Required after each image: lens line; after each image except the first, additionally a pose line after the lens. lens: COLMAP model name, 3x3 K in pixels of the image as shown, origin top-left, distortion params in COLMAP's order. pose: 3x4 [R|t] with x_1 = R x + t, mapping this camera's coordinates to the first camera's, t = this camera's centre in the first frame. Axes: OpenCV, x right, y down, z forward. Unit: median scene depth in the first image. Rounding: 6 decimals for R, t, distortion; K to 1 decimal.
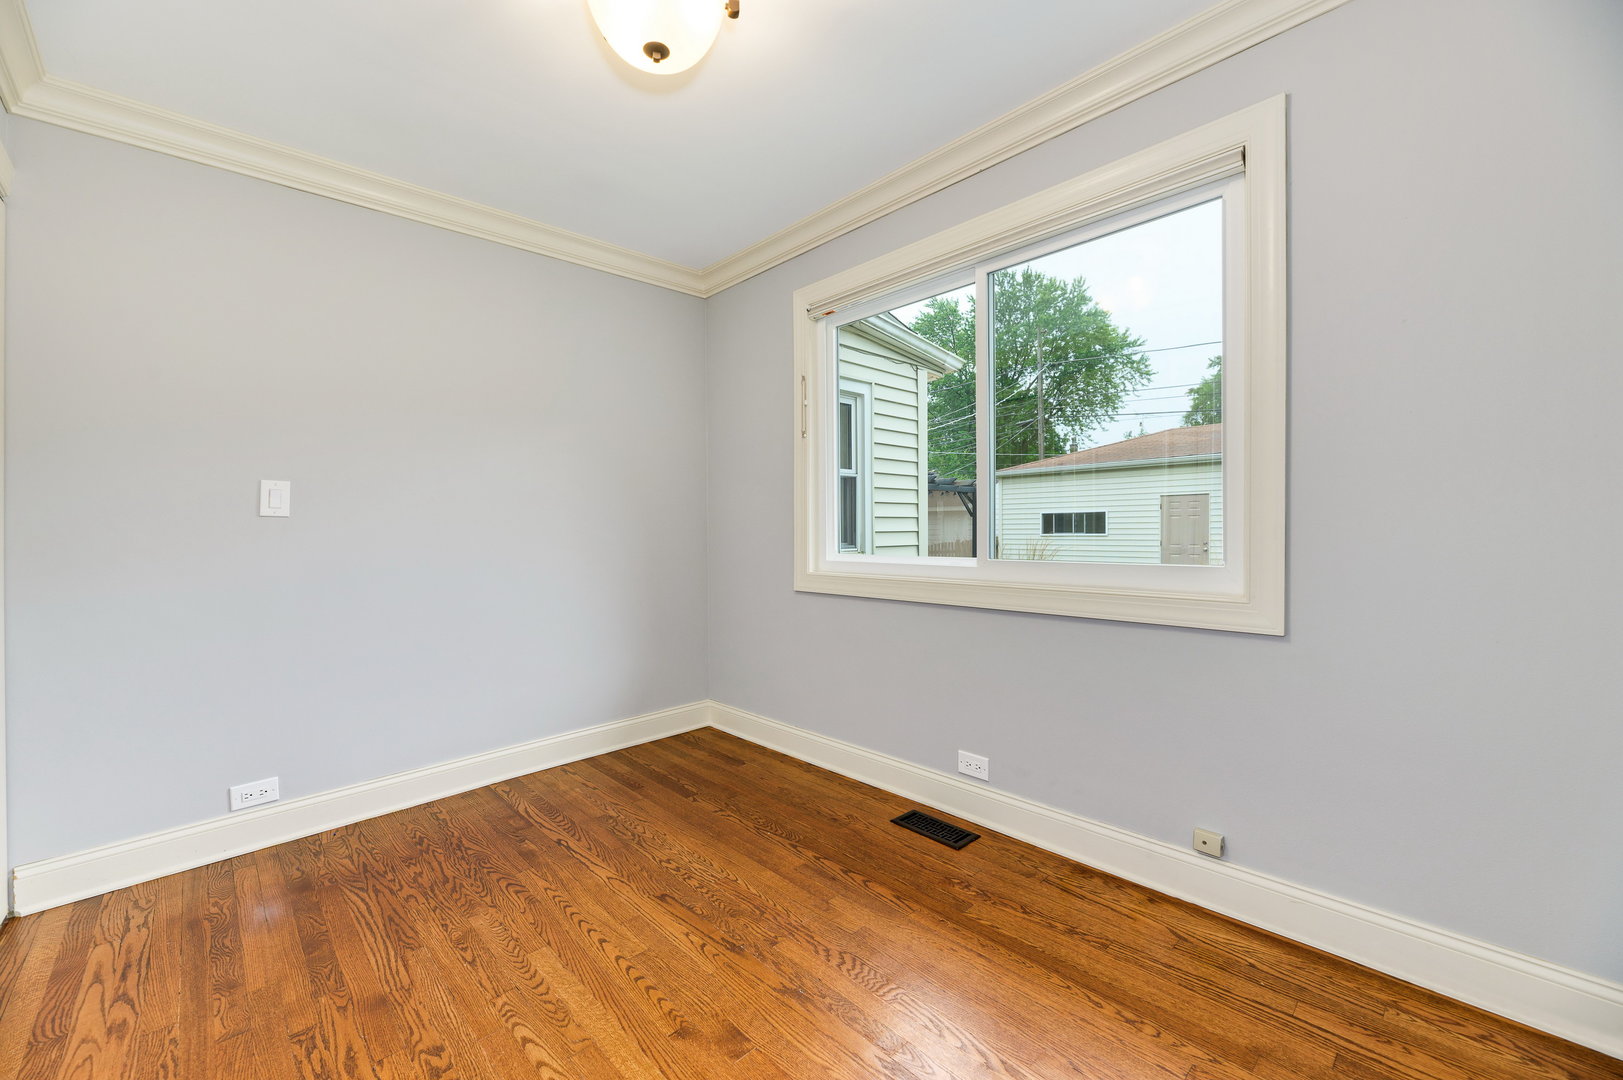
lens RADIAL K [[654.6, 0, 811.5], [0, 654.6, 540.0], [0, 0, 1]] dist [-0.001088, -0.000166]
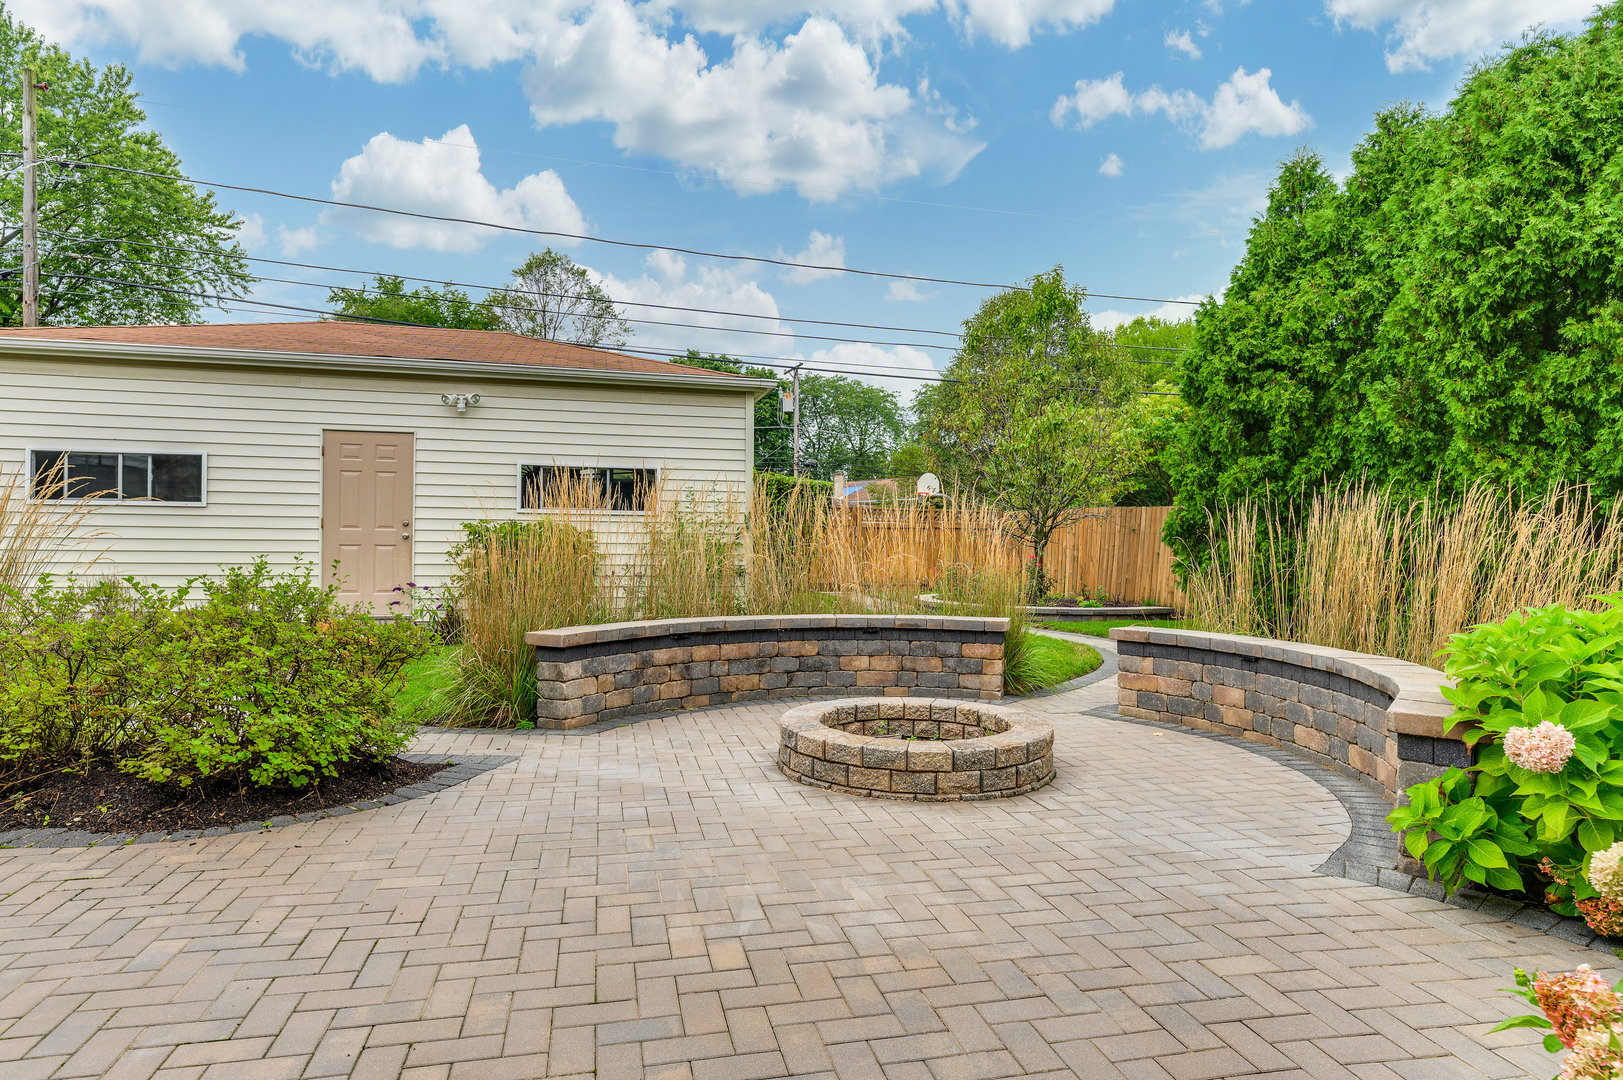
lens RADIAL K [[893.9, 0, 823.0], [0, 893.9, 542.1], [0, 0, 1]] dist [-0.000530, 0.000386]
pose [[0.485821, 0.008661, 0.874016, 0.035552], [-0.004739, 0.999962, -0.007275, 0.006949], [-0.874046, -0.000607, 0.485844, 0.098856]]
